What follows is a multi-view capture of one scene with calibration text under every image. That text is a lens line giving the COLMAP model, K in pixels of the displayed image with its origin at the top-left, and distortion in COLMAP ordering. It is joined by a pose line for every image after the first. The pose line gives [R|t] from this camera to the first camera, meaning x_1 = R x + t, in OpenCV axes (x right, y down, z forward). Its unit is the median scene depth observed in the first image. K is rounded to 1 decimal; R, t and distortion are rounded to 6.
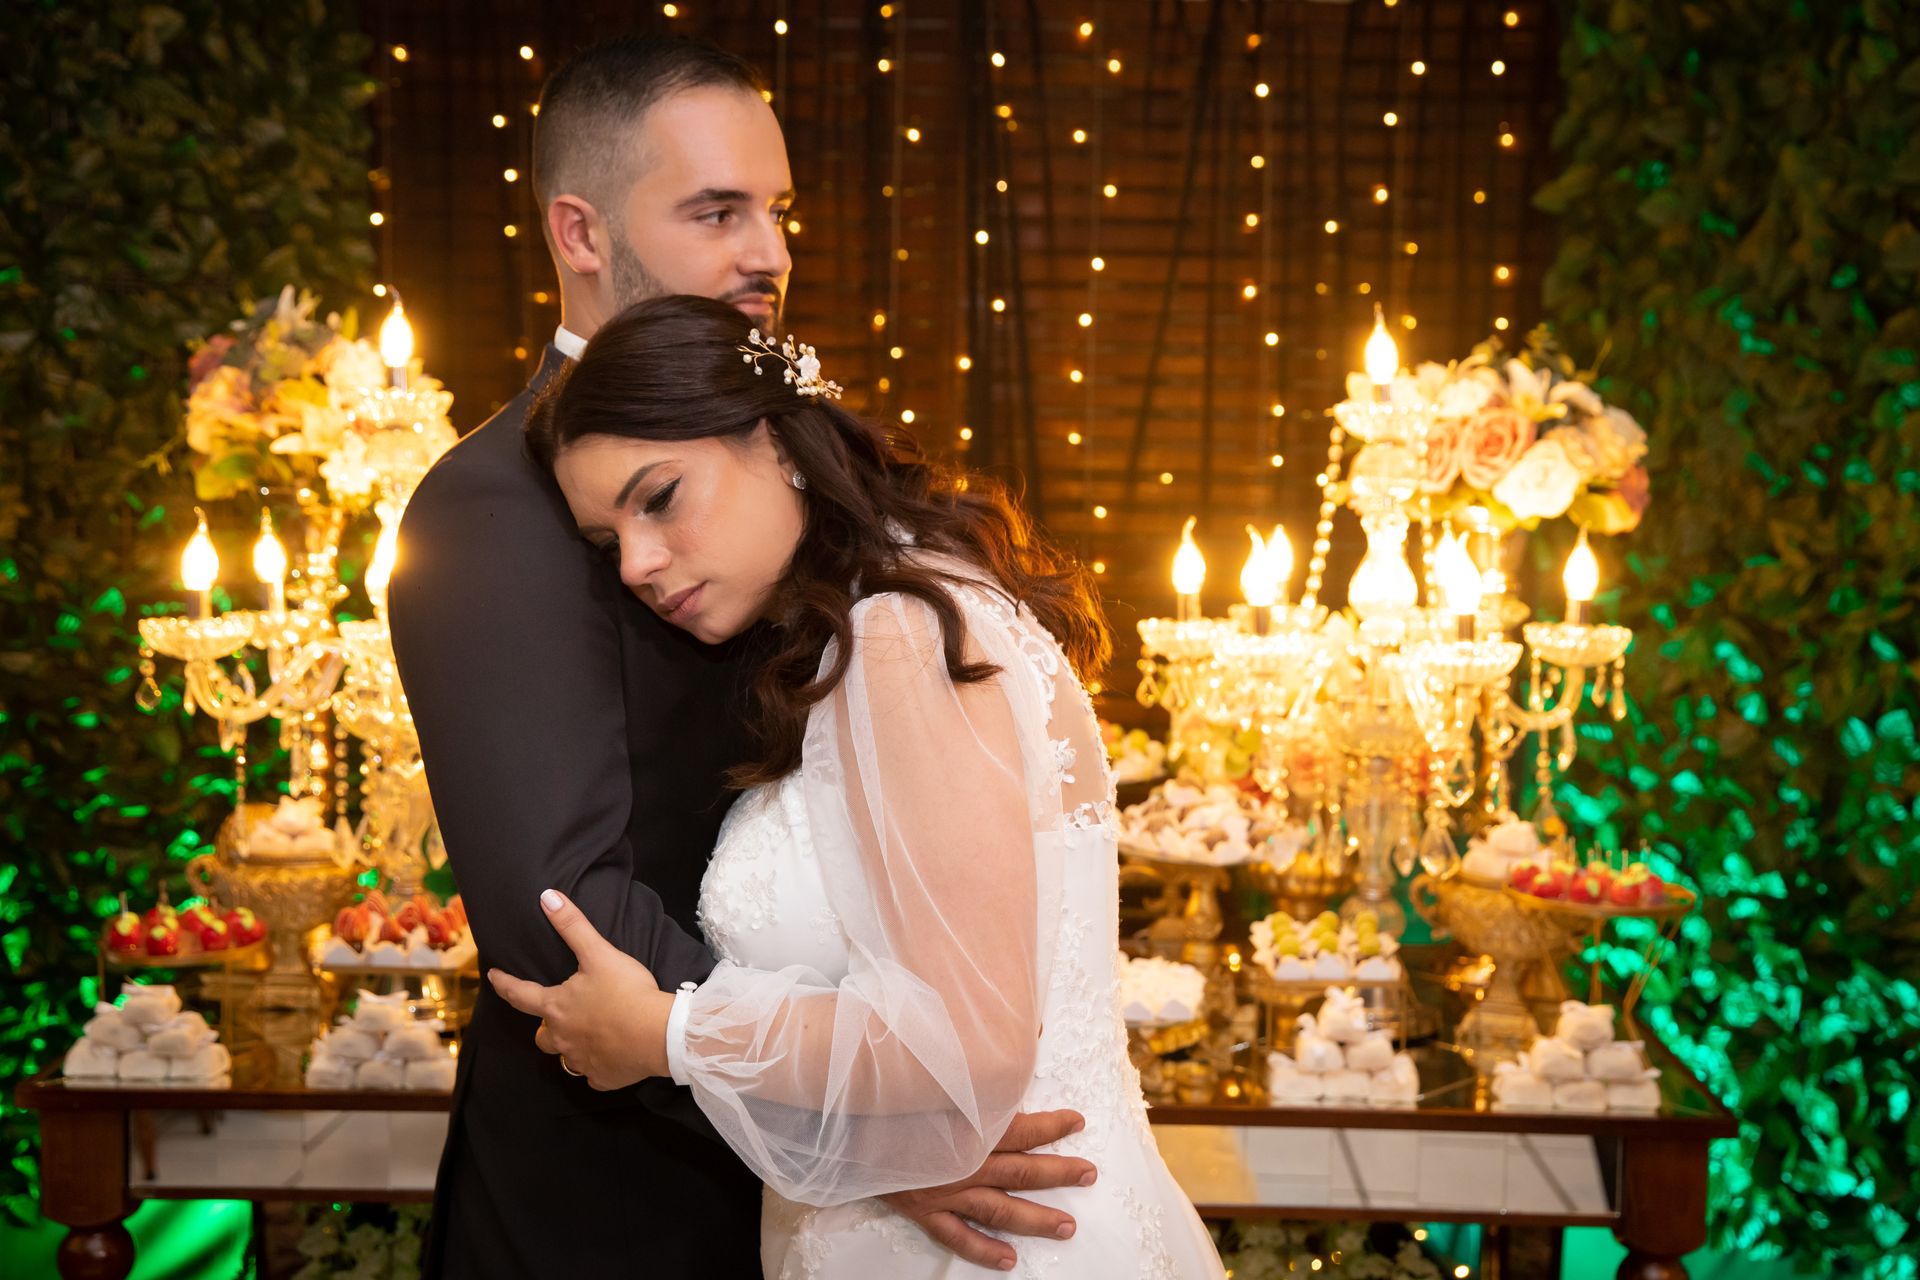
lens RADIAL K [[3050.0, 0, 960.0], [0, 3050.0, 640.0], [0, 0, 1]] dist [-0.017509, 0.044755]
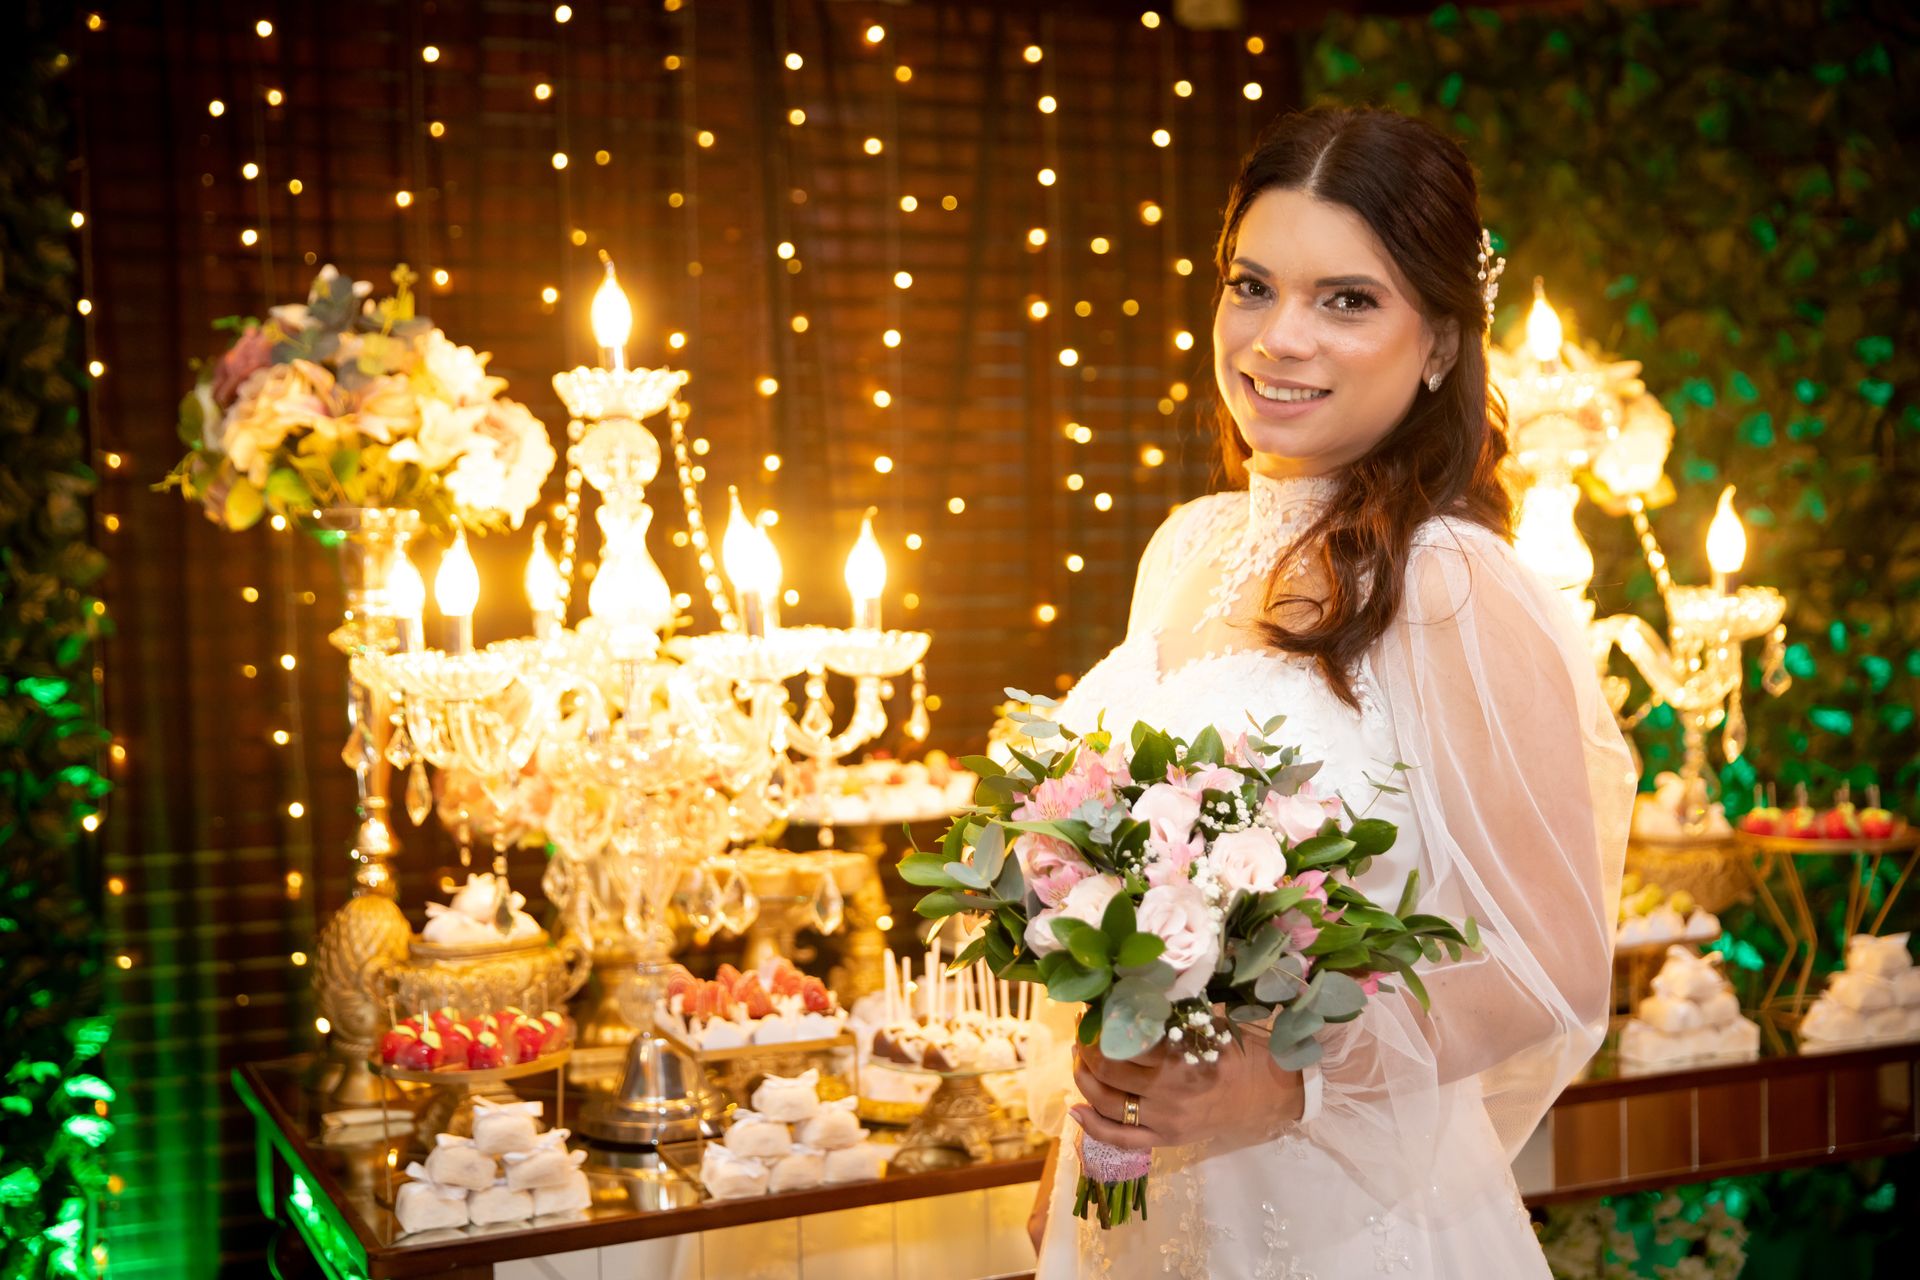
lens RADIAL K [[3050.0, 0, 960.0], [0, 3050.0, 640.0], [0, 0, 1]] dist [-0.017509, 0.044755]
pose [[0.856163, -0.046705, 0.514590, -0.434580], [0.073835, 0.996745, -0.032379, 0.020374], [-0.511402, 0.065717, 0.856825, 0.186620]]
